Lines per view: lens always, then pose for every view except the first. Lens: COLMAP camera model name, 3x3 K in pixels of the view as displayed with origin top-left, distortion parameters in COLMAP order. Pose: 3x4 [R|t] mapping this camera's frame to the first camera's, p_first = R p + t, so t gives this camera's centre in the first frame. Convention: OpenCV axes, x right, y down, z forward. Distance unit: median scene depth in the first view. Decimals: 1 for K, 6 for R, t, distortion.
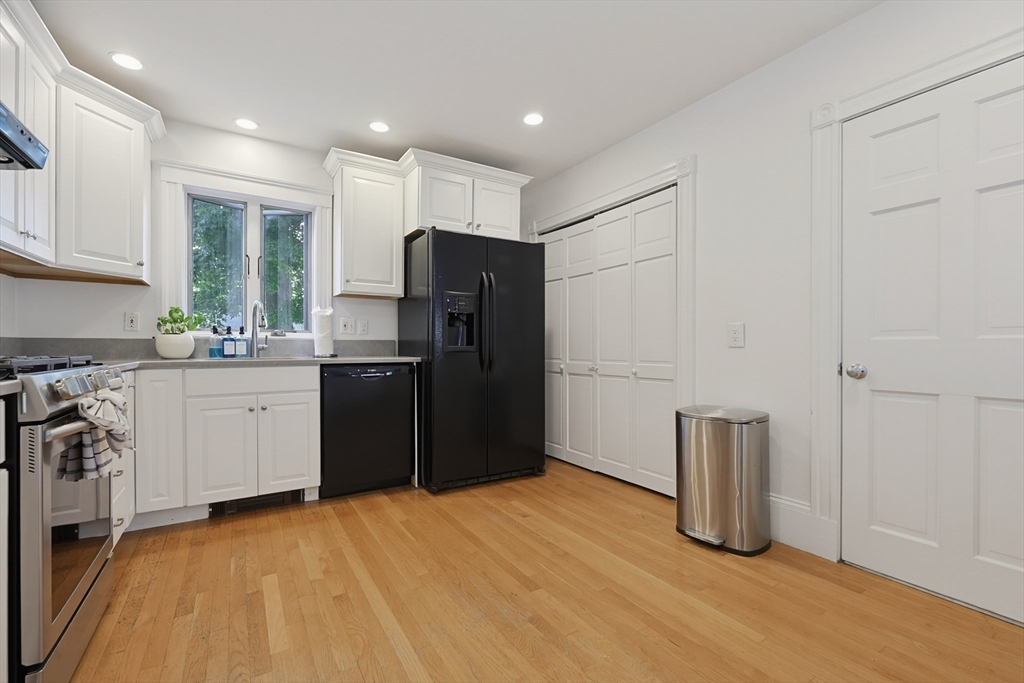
lens RADIAL K [[442.3, 0, 514.9], [0, 442.3, 349.4], [0, 0, 1]] dist [-0.002246, -0.000110]
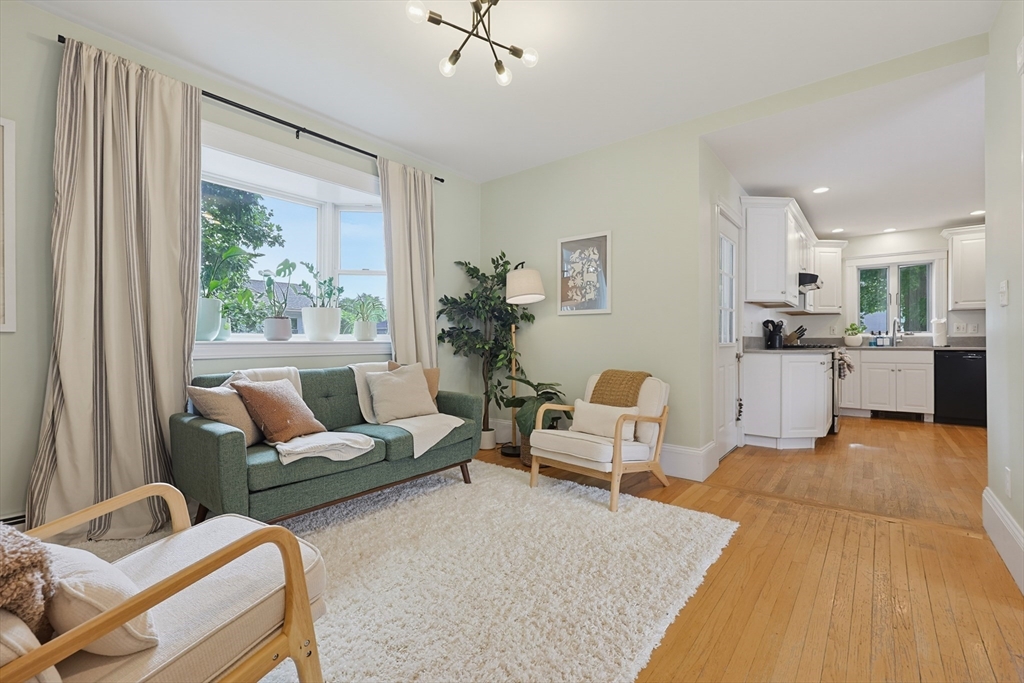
lens RADIAL K [[435.2, 0, 512.0], [0, 435.2, 341.5], [0, 0, 1]] dist [-0.000990, -0.000145]
pose [[0.316822, -0.001473, -0.948484, 0.688152], [-0.002041, 0.999995, -0.002235, 0.003840], [0.948483, 0.002644, 0.316817, -1.193431]]
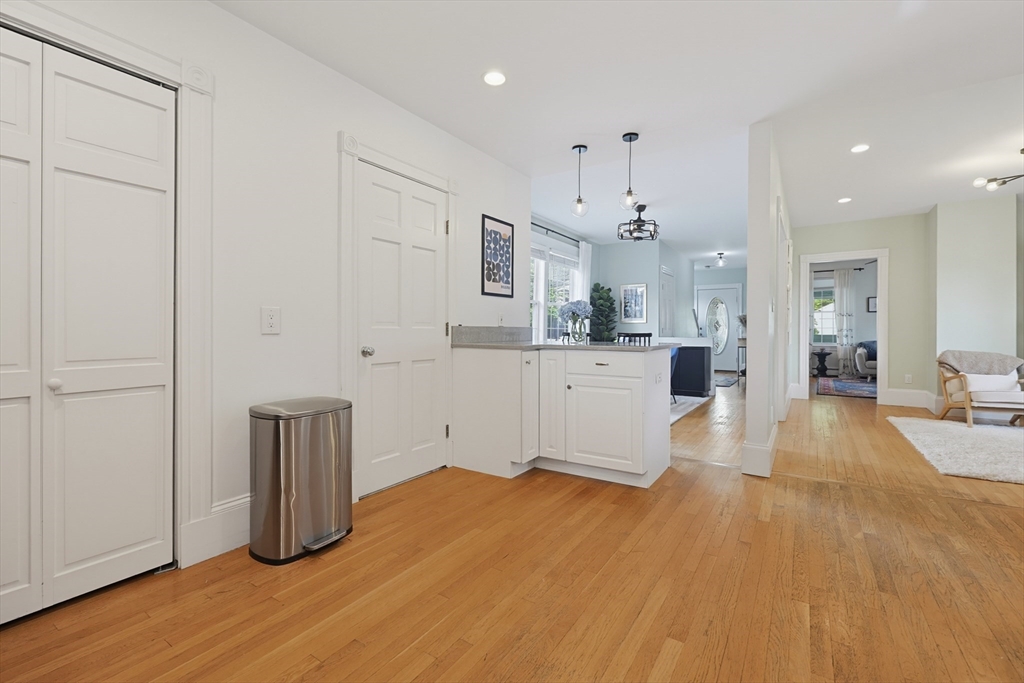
lens RADIAL K [[442.3, 0, 526.5], [0, 442.3, 335.3], [0, 0, 1]] dist [-0.000795, -0.000262]
pose [[-0.428916, -0.013290, 0.903247, -0.413781], [0.001030, 0.999884, 0.015201, -0.012661], [-0.903344, 0.007450, -0.428852, 0.719656]]
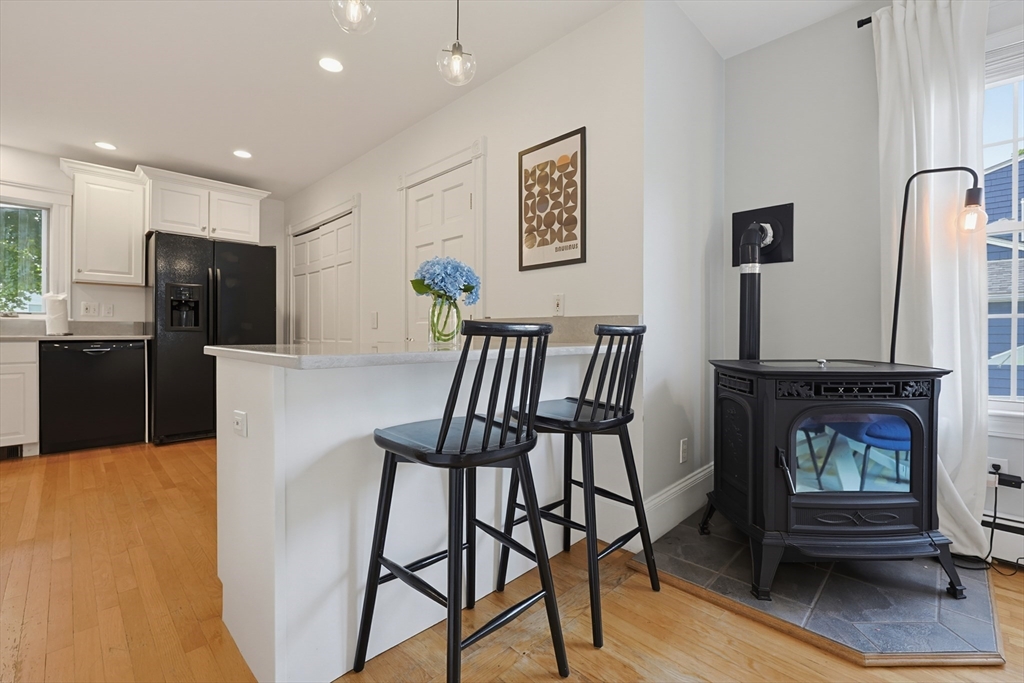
lens RADIAL K [[442.3, 0, 526.5], [0, 442.3, 335.3], [0, 0, 1]] dist [-0.000795, -0.000262]
pose [[0.970879, 0.004019, 0.239536, 0.504432], [-0.004065, 0.999992, -0.000302, 0.012457], [-0.239535, -0.000681, 0.970887, -0.435361]]
